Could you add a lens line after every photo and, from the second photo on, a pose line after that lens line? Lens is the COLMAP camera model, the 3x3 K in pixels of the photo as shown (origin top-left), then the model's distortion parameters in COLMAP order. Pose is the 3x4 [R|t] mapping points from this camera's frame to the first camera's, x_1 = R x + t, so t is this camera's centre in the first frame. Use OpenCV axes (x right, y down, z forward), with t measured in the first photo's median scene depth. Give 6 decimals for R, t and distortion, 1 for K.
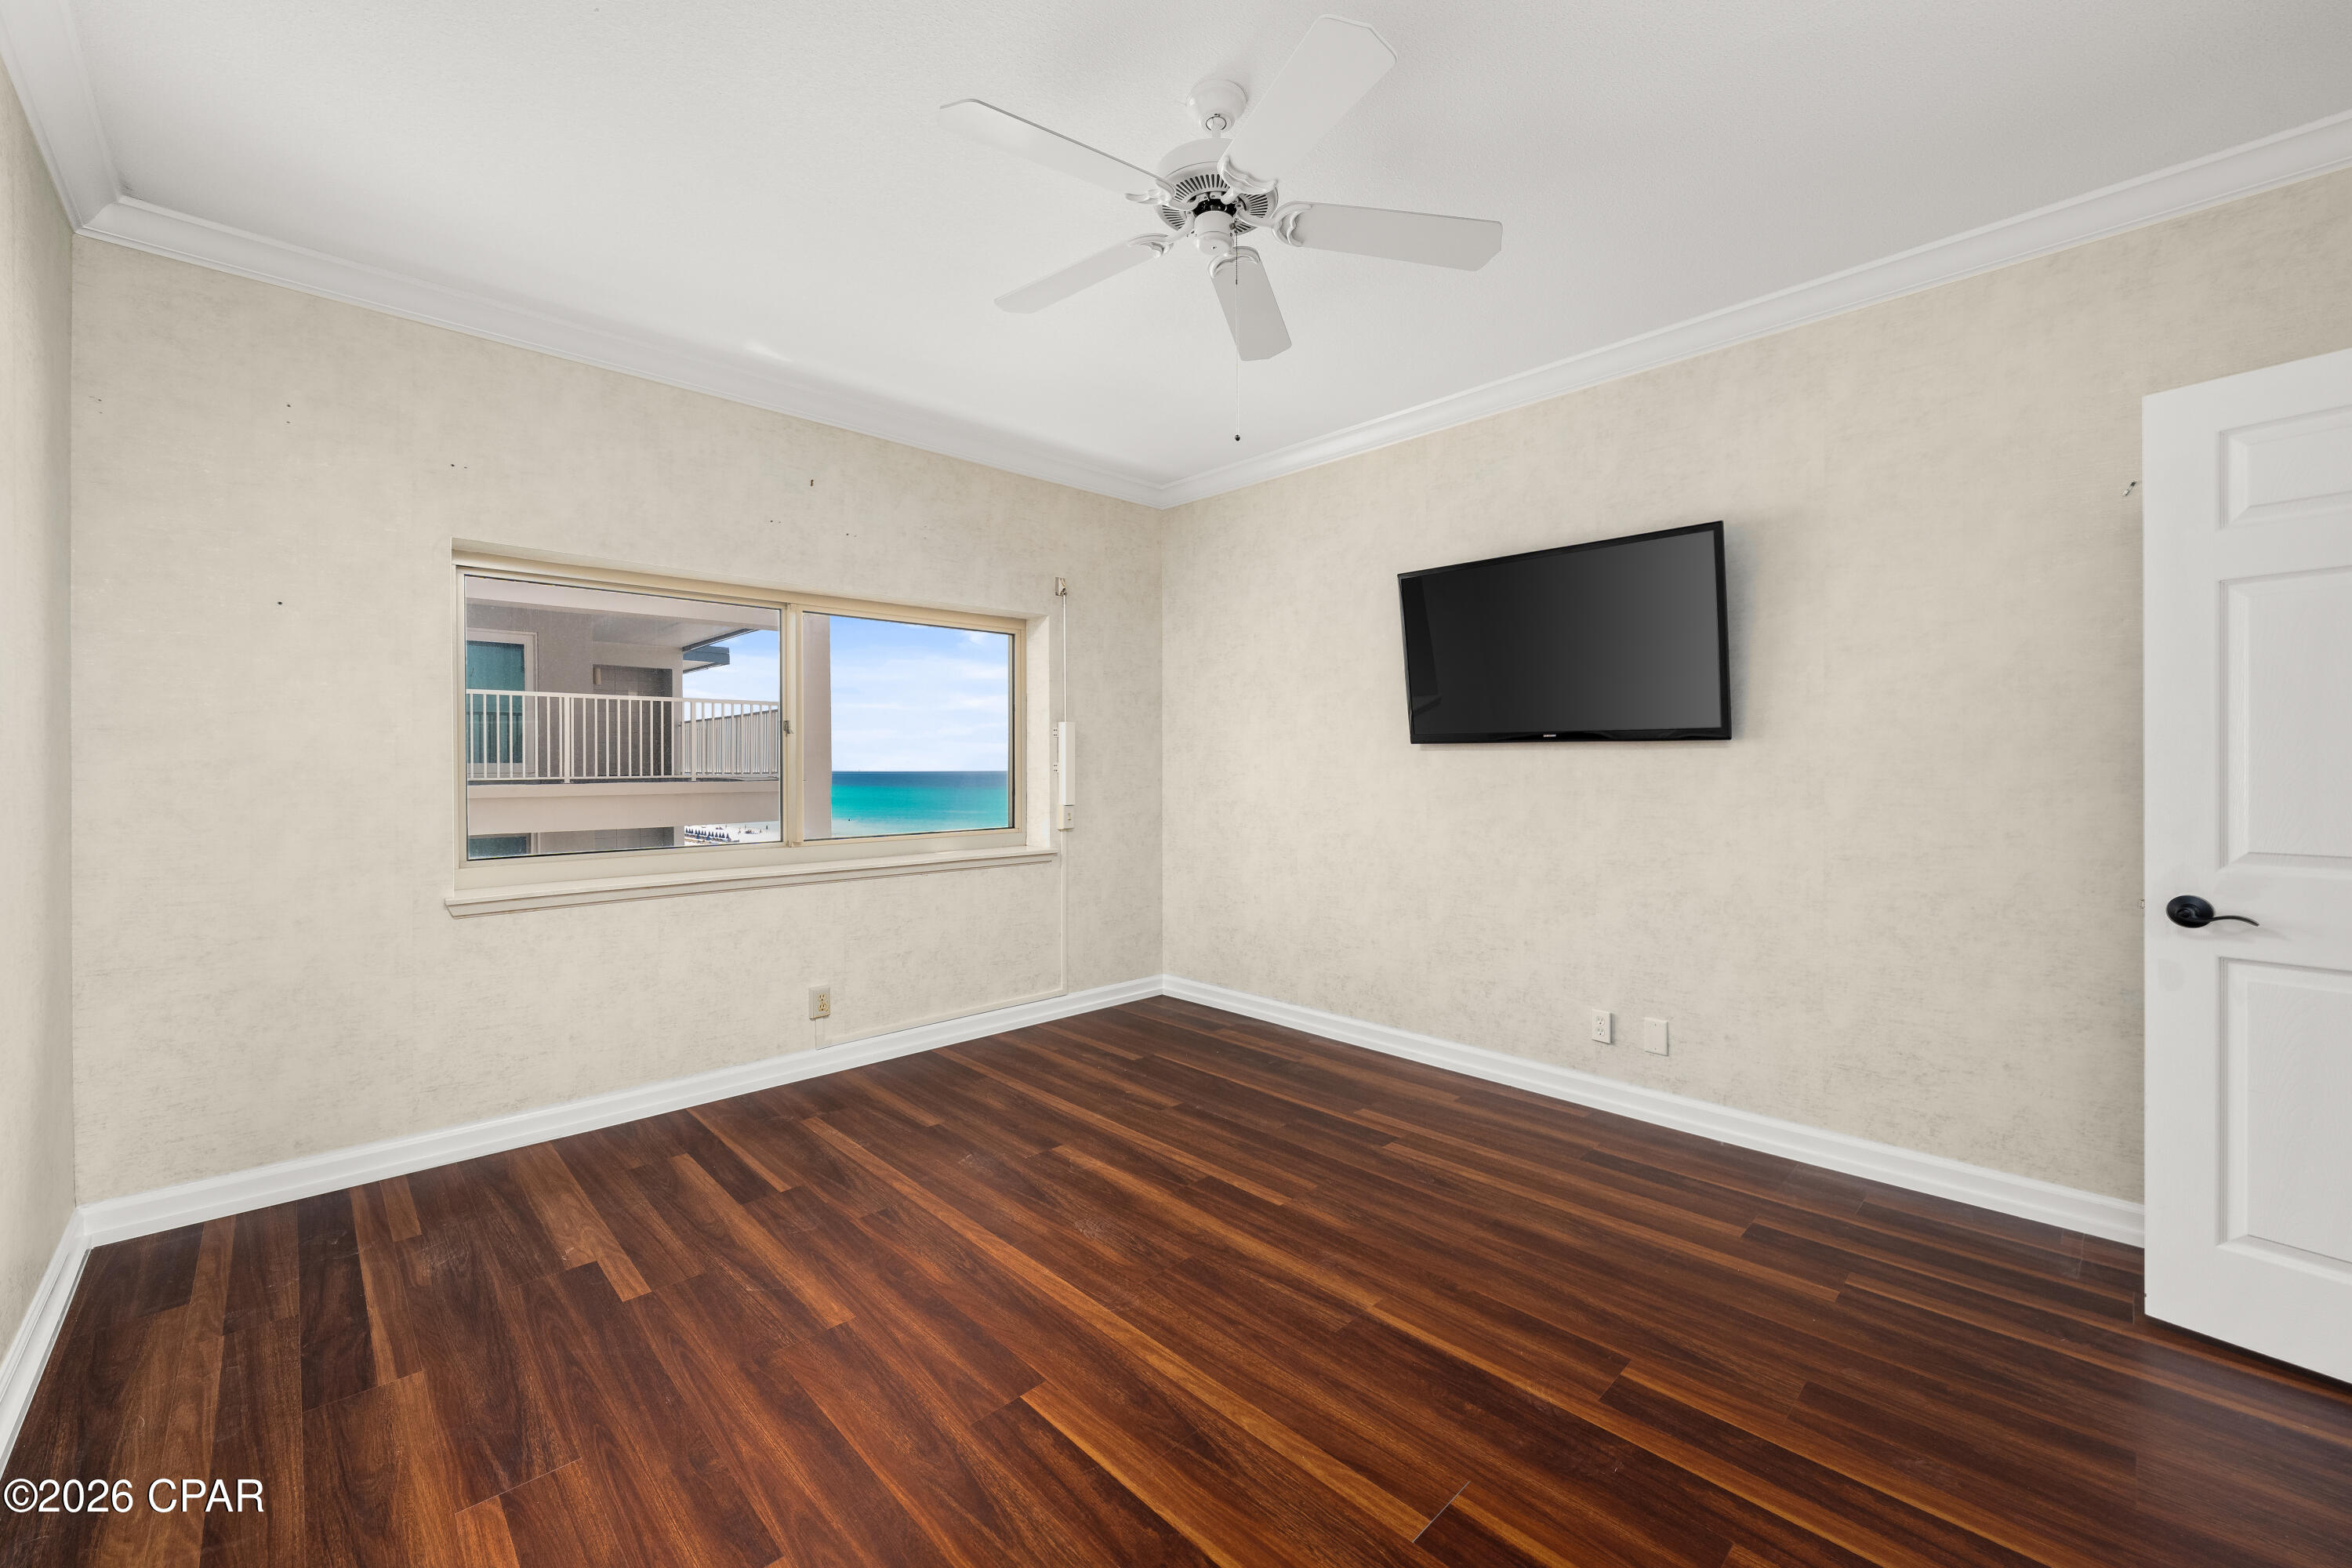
lens RADIAL K [[963.1, 0, 1169.3], [0, 963.1, 772.4], [0, 0, 1]] dist [-0.000732, -0.000091]
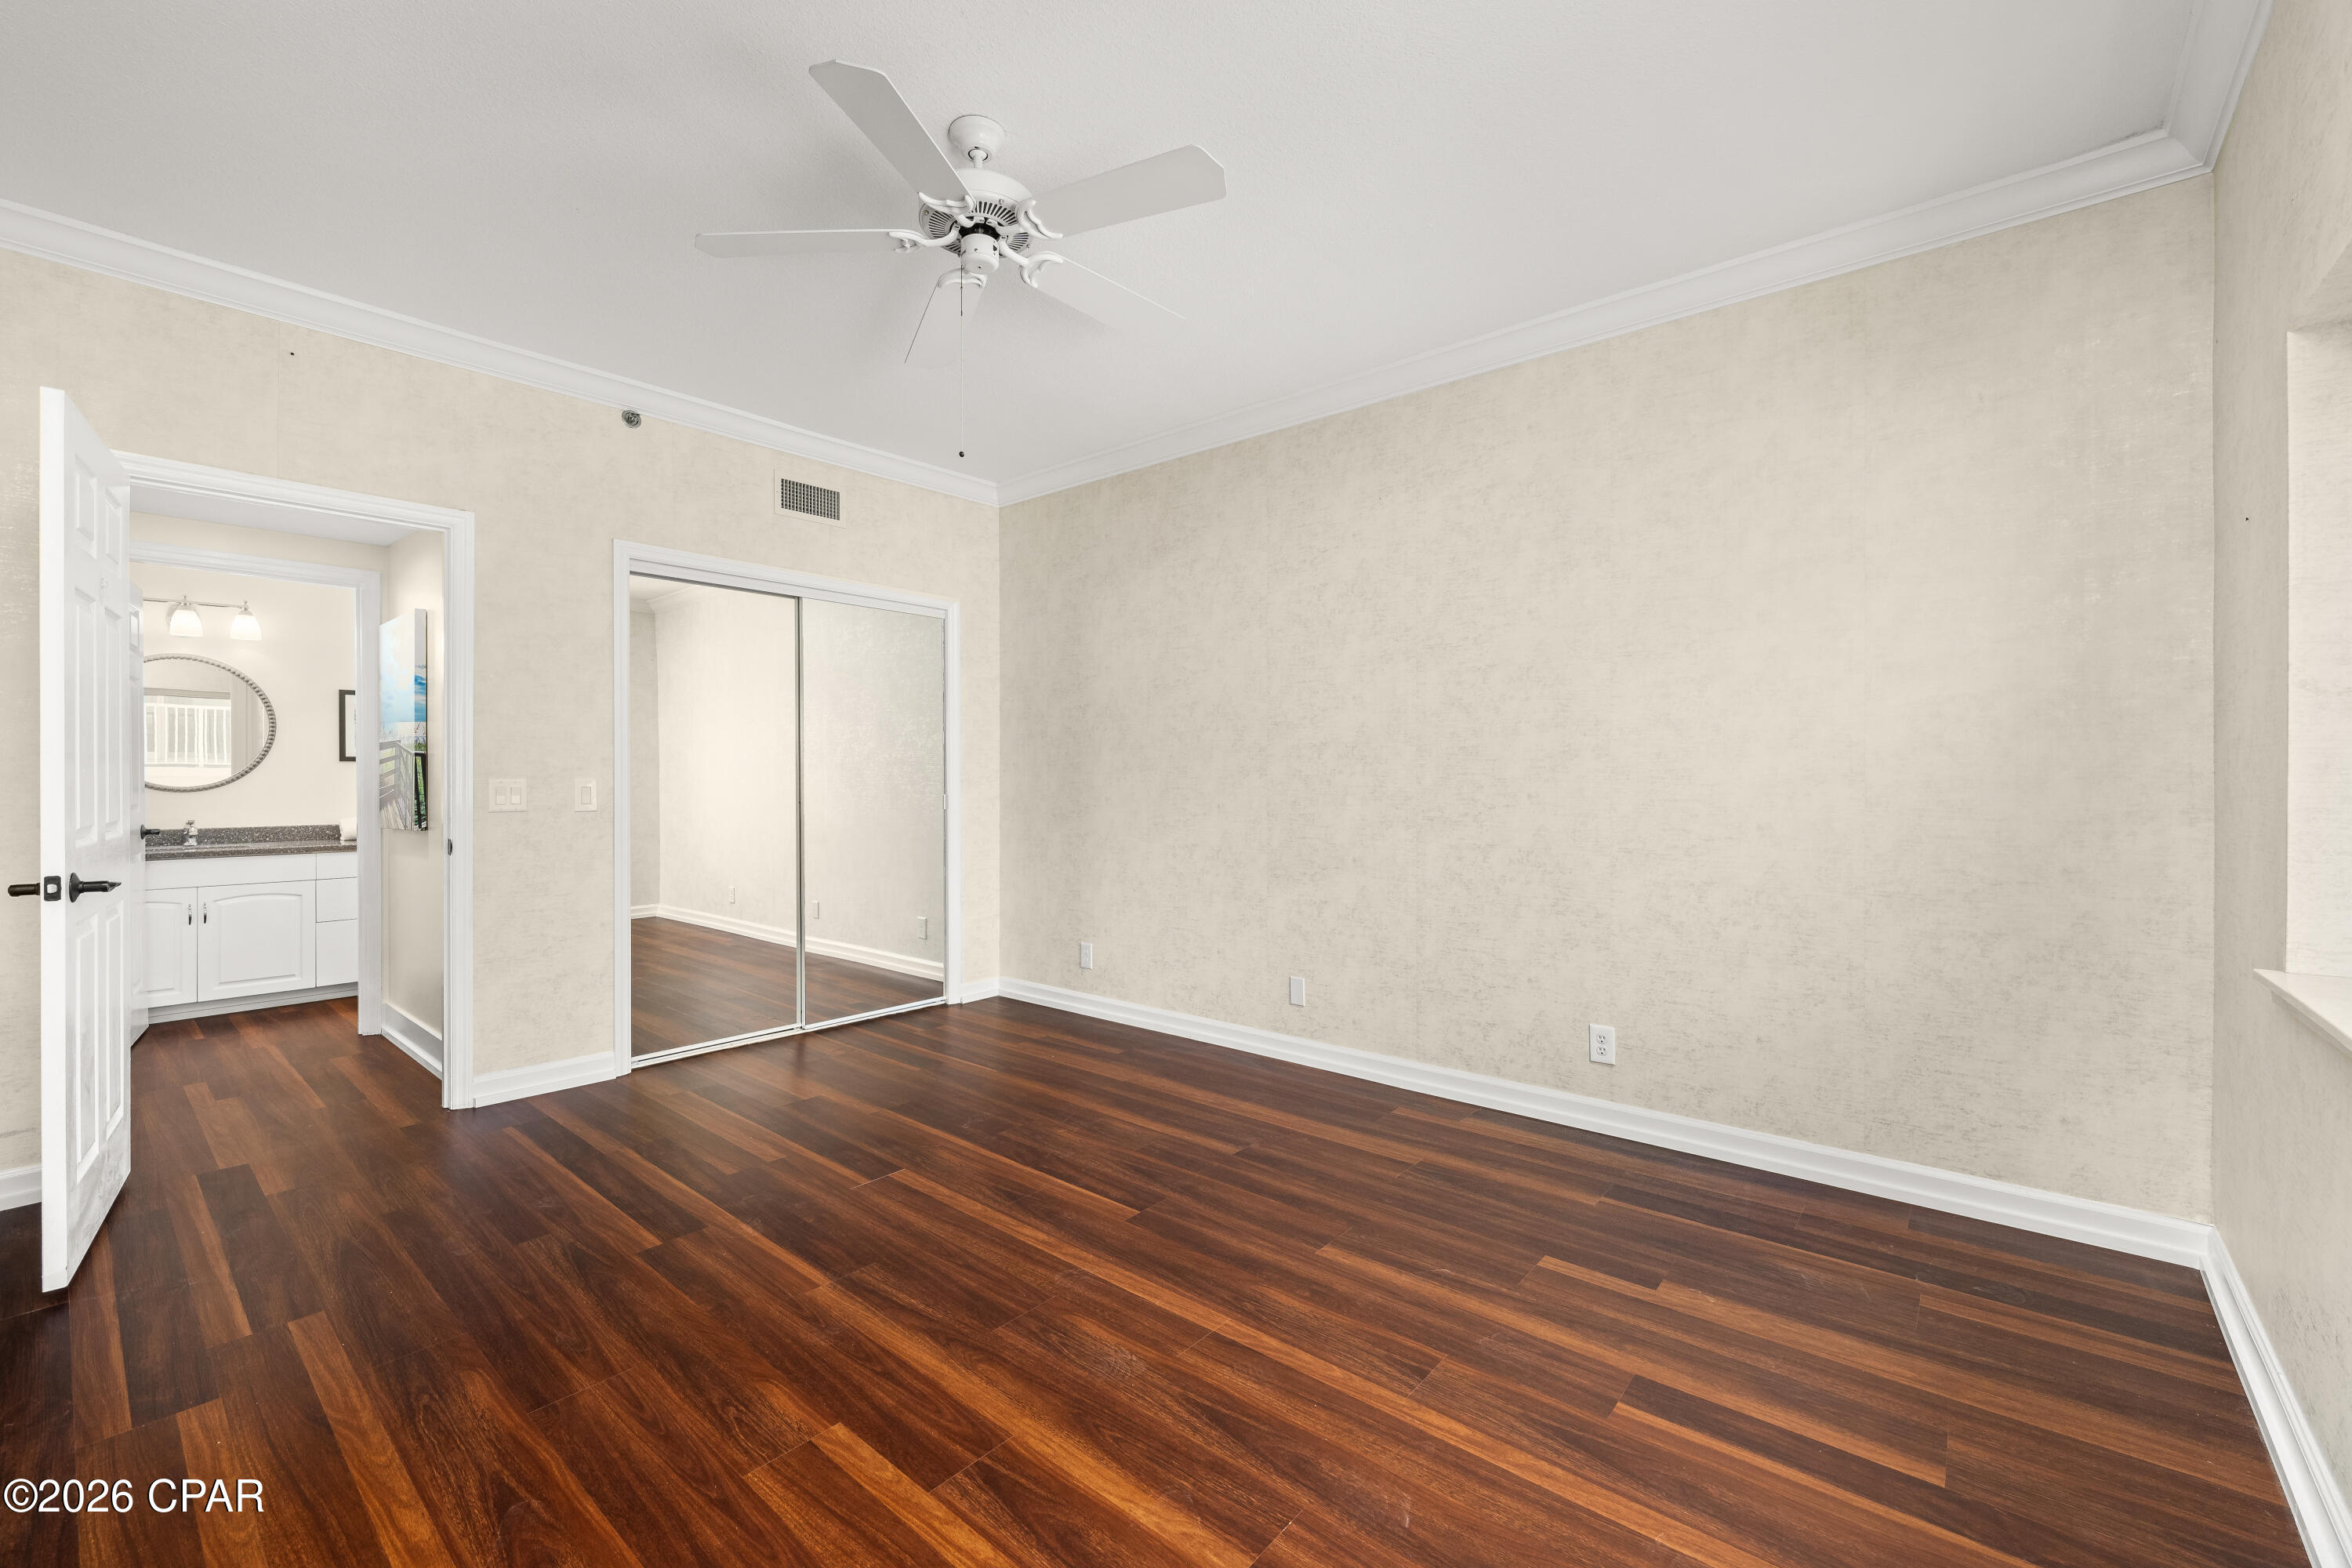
lens RADIAL K [[963.1, 0, 1183.1], [0, 963.1, 779.3], [0, 0, 1]] dist [-0.000732, -0.000091]
pose [[-0.993390, 0.003119, -0.114744, -0.047430], [0.001938, 0.999944, 0.010410, 0.012765], [0.114770, 0.010118, -0.993341, 1.881509]]
